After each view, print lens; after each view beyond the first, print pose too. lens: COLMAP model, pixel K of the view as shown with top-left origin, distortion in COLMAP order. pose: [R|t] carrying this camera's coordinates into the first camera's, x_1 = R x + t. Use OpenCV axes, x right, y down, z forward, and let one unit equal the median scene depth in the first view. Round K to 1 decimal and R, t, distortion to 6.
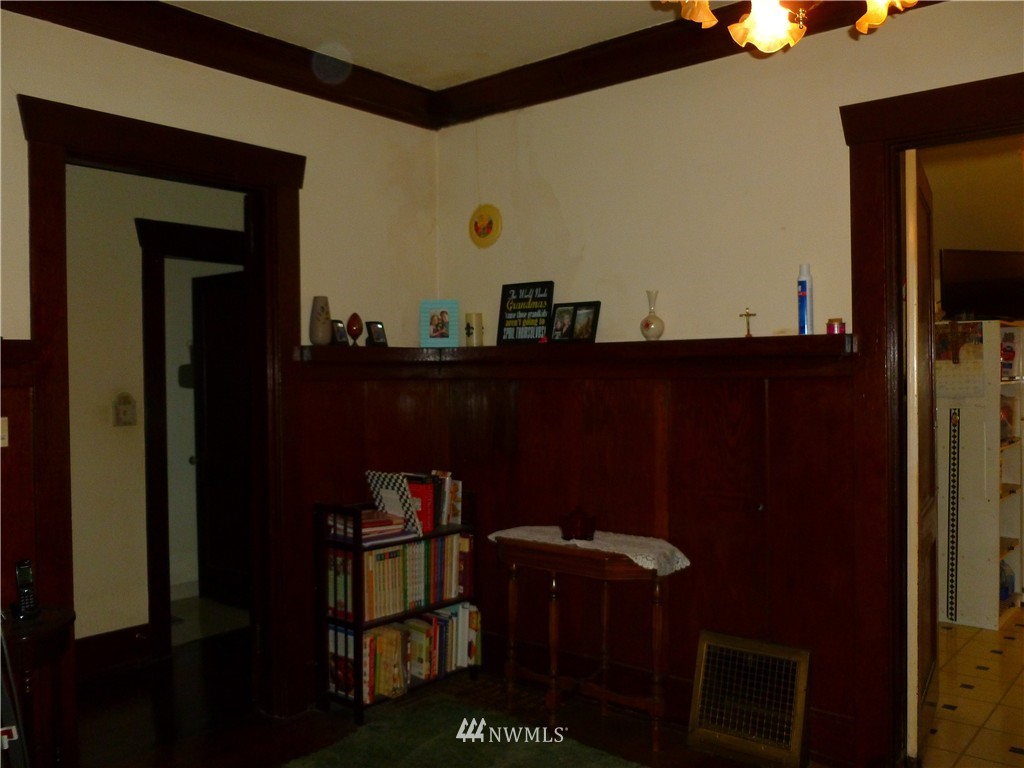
lens RADIAL K [[882.6, 0, 512.0], [0, 882.6, 384.0], [0, 0, 1]] dist [-0.063528, -0.001180]
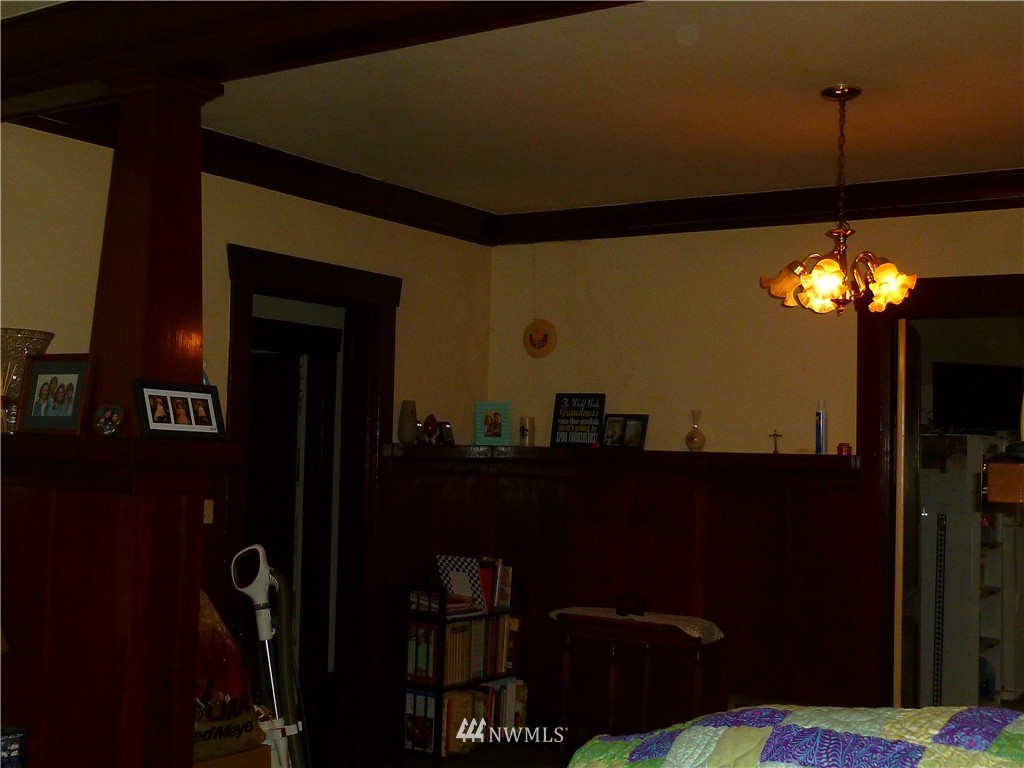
lens RADIAL K [[1249.0, 0, 512.0], [0, 1249.0, 384.0], [0, 0, 1]] dist [-0.092915, 0.027848]
pose [[0.992632, 0.042446, 0.113493, -0.262322], [-0.035596, 0.997459, -0.061716, -0.025048], [-0.115825, 0.057221, 0.991620, -0.610494]]
